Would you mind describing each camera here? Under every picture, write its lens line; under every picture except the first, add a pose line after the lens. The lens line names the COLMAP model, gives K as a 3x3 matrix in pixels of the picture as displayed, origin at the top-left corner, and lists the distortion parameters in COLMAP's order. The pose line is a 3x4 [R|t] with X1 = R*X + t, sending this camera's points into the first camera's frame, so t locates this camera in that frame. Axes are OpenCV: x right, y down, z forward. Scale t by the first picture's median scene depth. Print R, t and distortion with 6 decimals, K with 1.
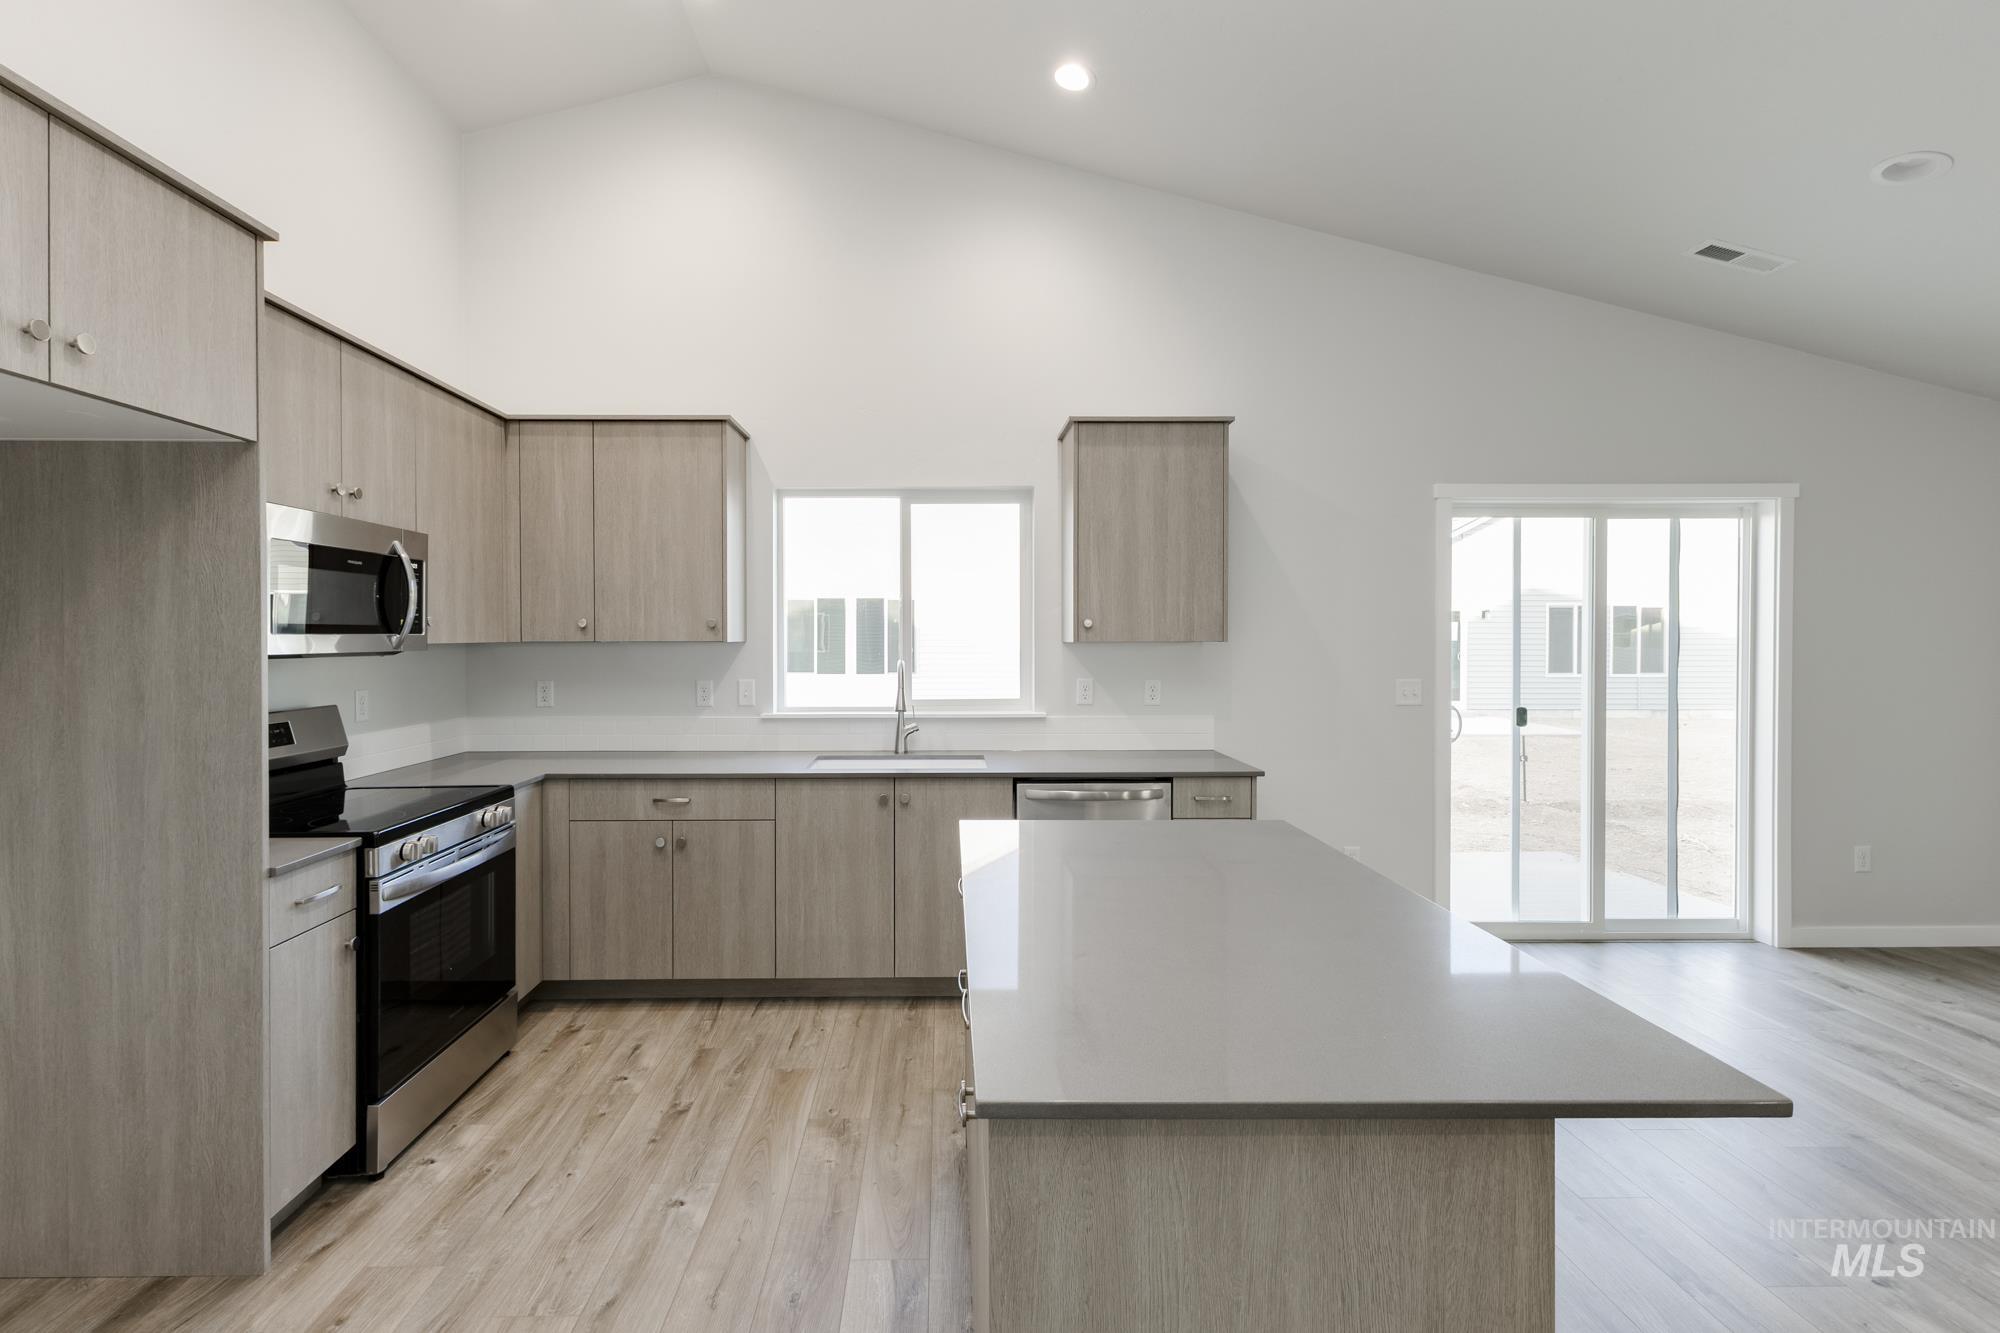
lens RADIAL K [[948.5, 0, 970.5], [0, 948.5, 647.5], [0, 0, 1]] dist [0.011185, -0.002880]
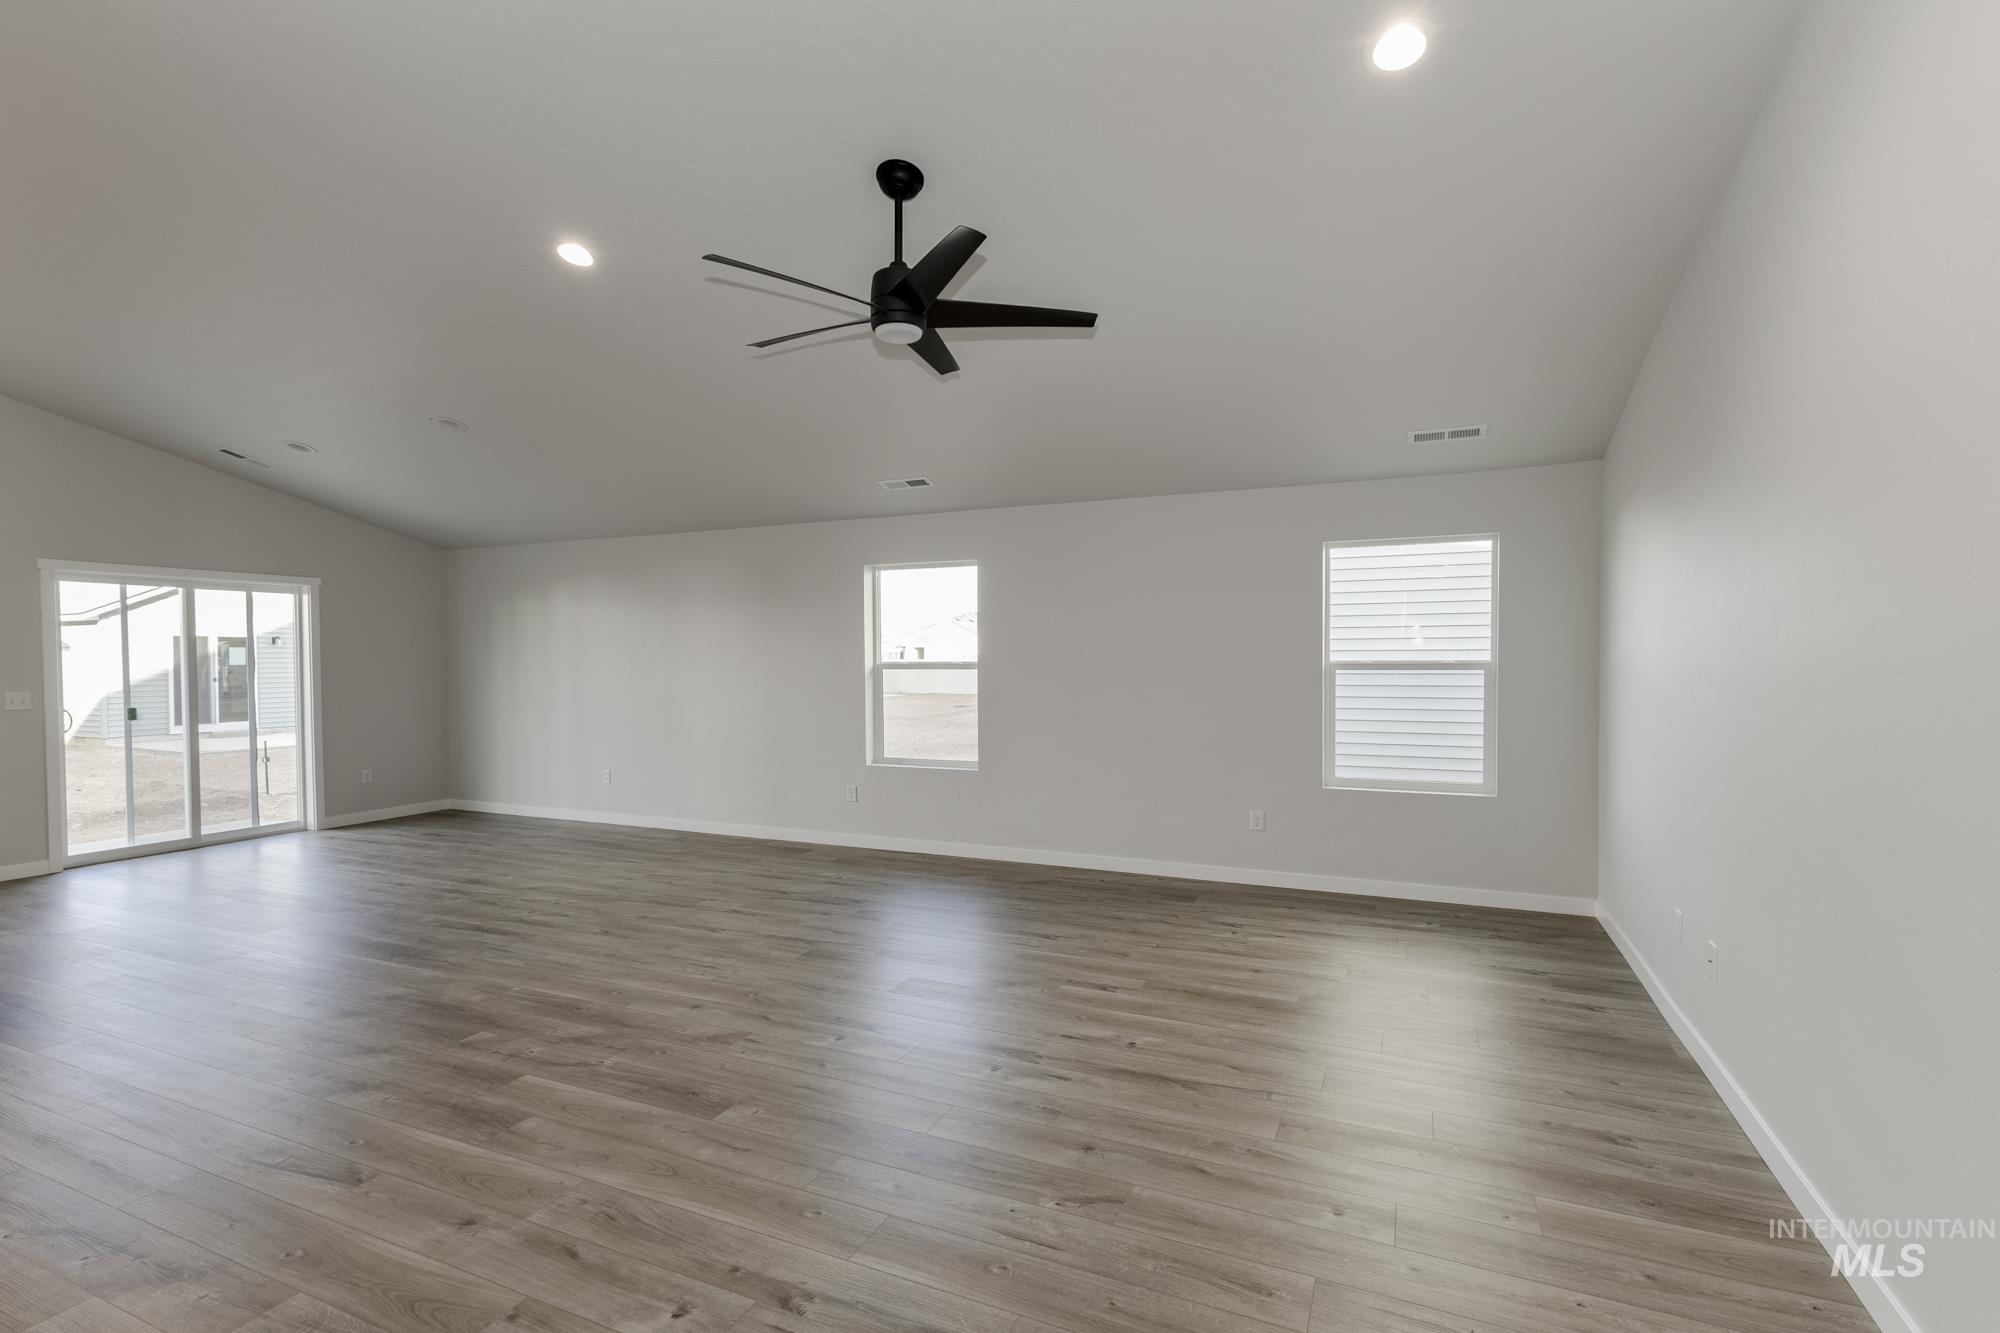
lens RADIAL K [[861.7, 0, 1004.0], [0, 861.7, 674.1], [0, 0, 1]] dist [0.004875, -0.000468]
pose [[0.448227, -0.019907, 0.893698, -0.049036], [0.019917, 0.999726, 0.012280, 0.023357], [-0.893698, 0.012296, 0.448501, -1.089196]]
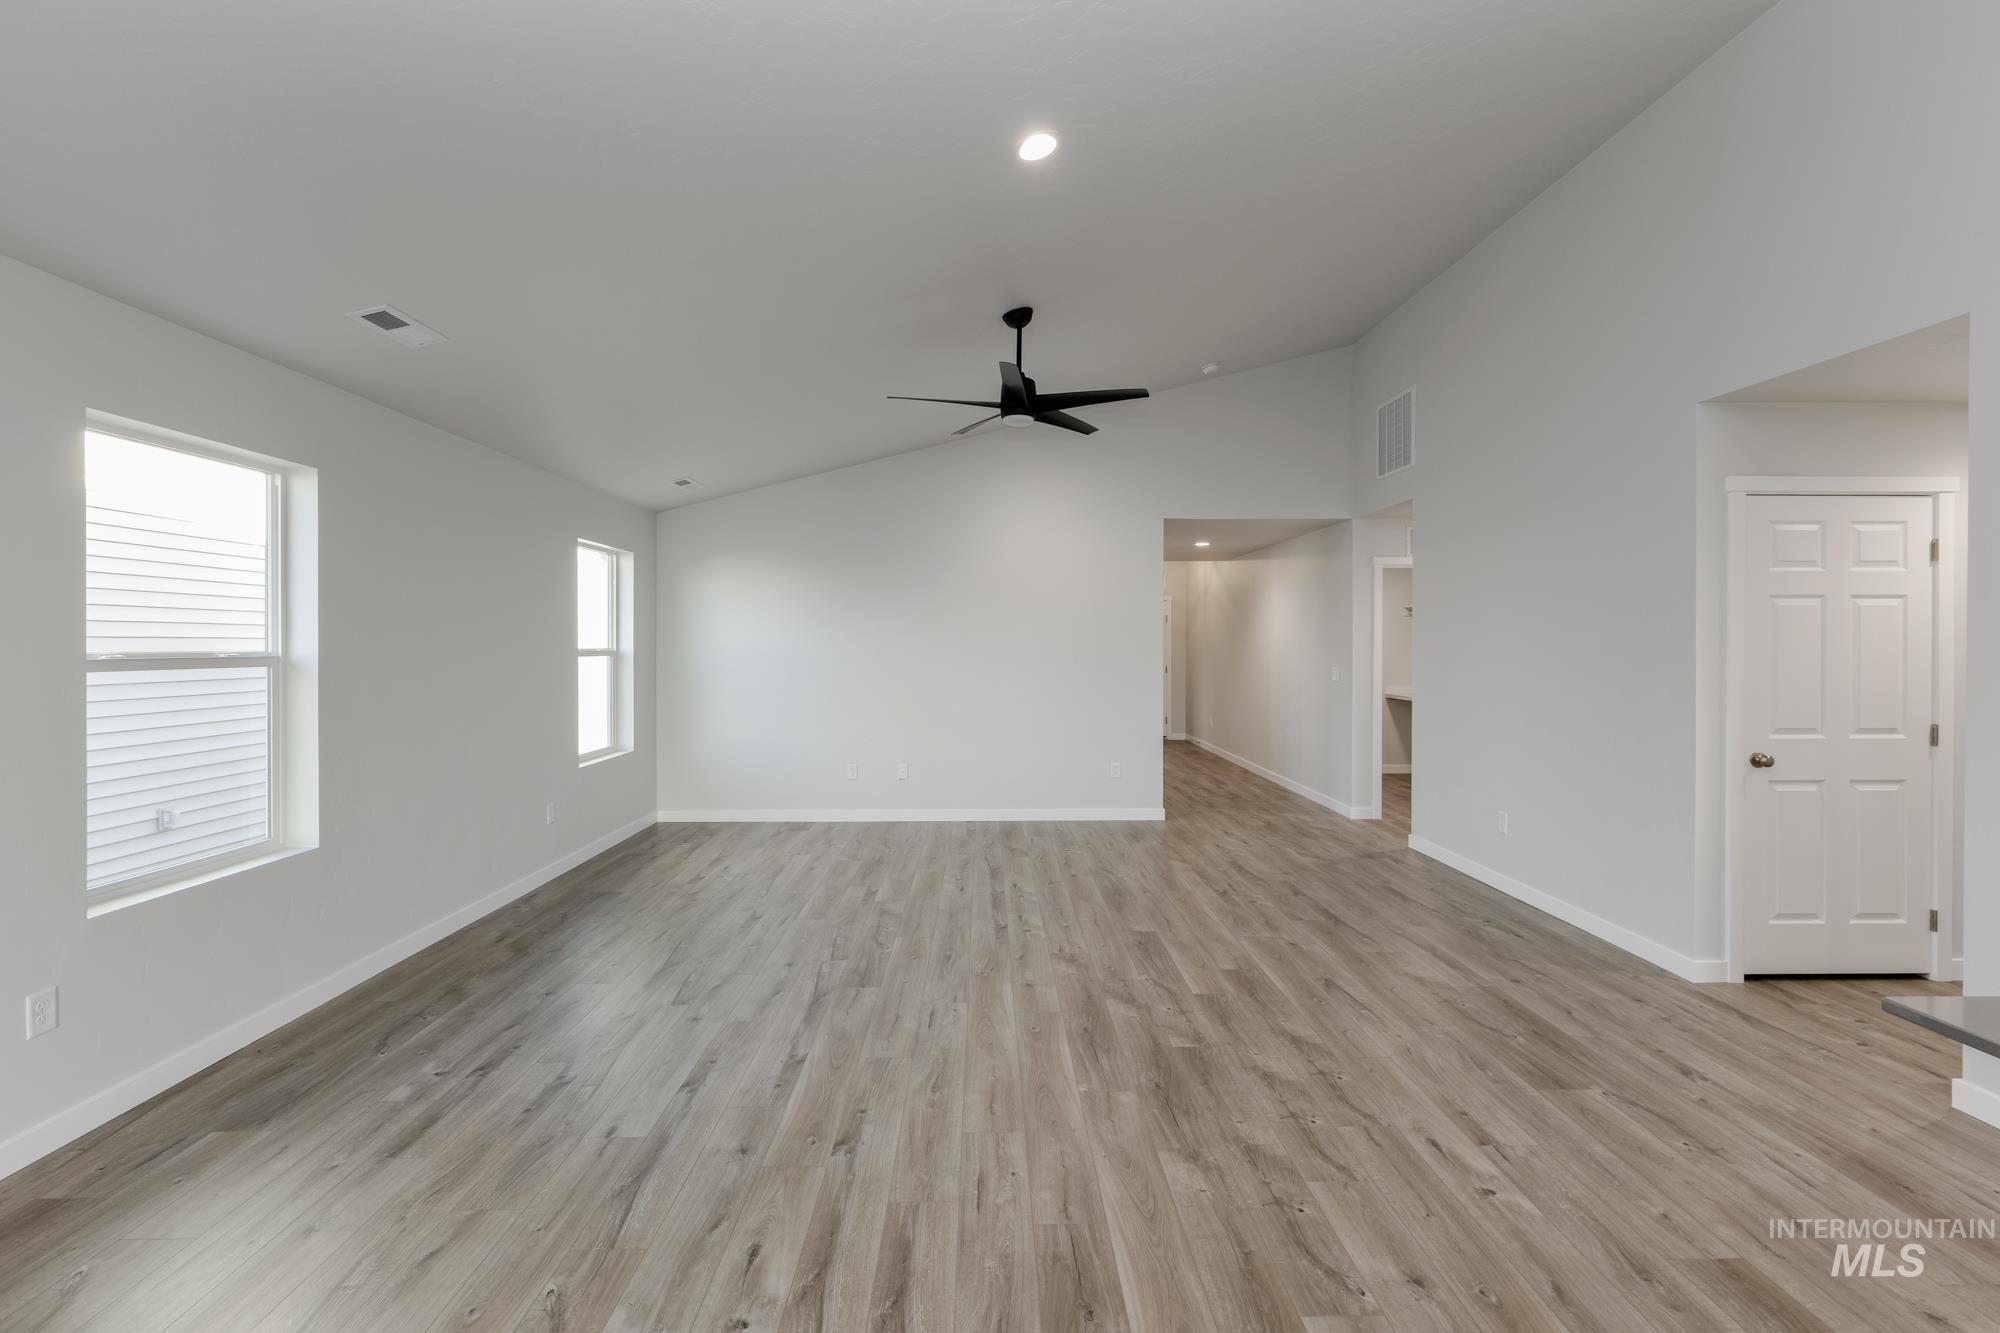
lens RADIAL K [[948.5, 0, 1037.6], [0, 948.5, 641.0], [0, 0, 1]] dist [0.011185, -0.002880]
pose [[-0.999966, -0.000281, -0.008193, 0.609710], [-0.000396, 0.999902, 0.013996, -0.004859], [0.008188, 0.013998, -0.999868, 0.625861]]
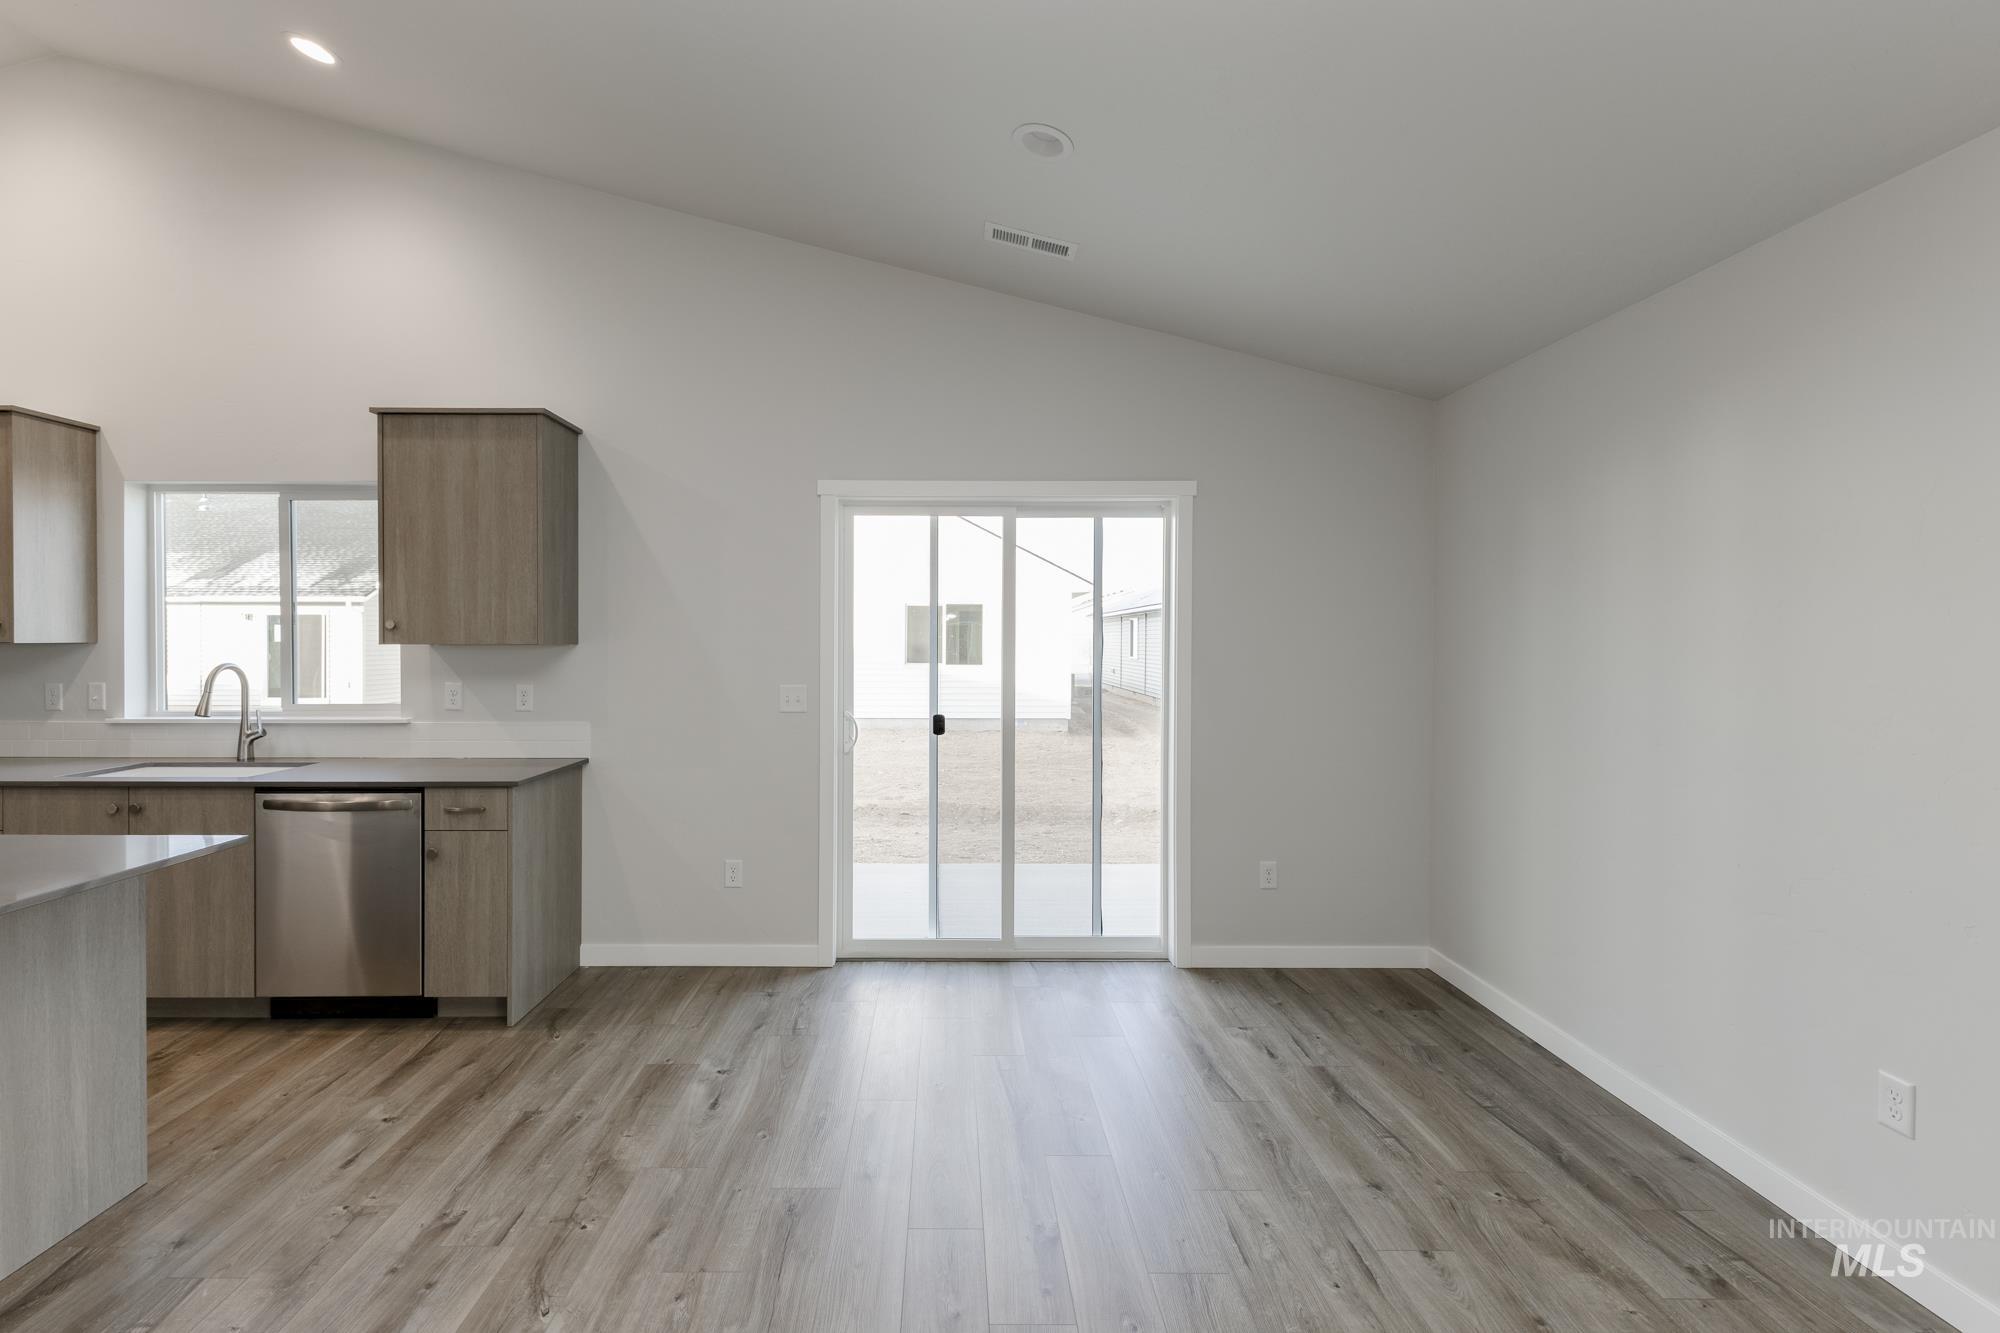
lens RADIAL K [[948.5, 0, 978.8], [0, 948.5, 645.2], [0, 0, 1]] dist [0.011185, -0.002880]
pose [[0.999952, 0.002086, -0.009624, 0.765658], [-0.002220, 0.999901, -0.013929, 0.008003], [0.009594, 0.013949, 0.999857, 0.054991]]
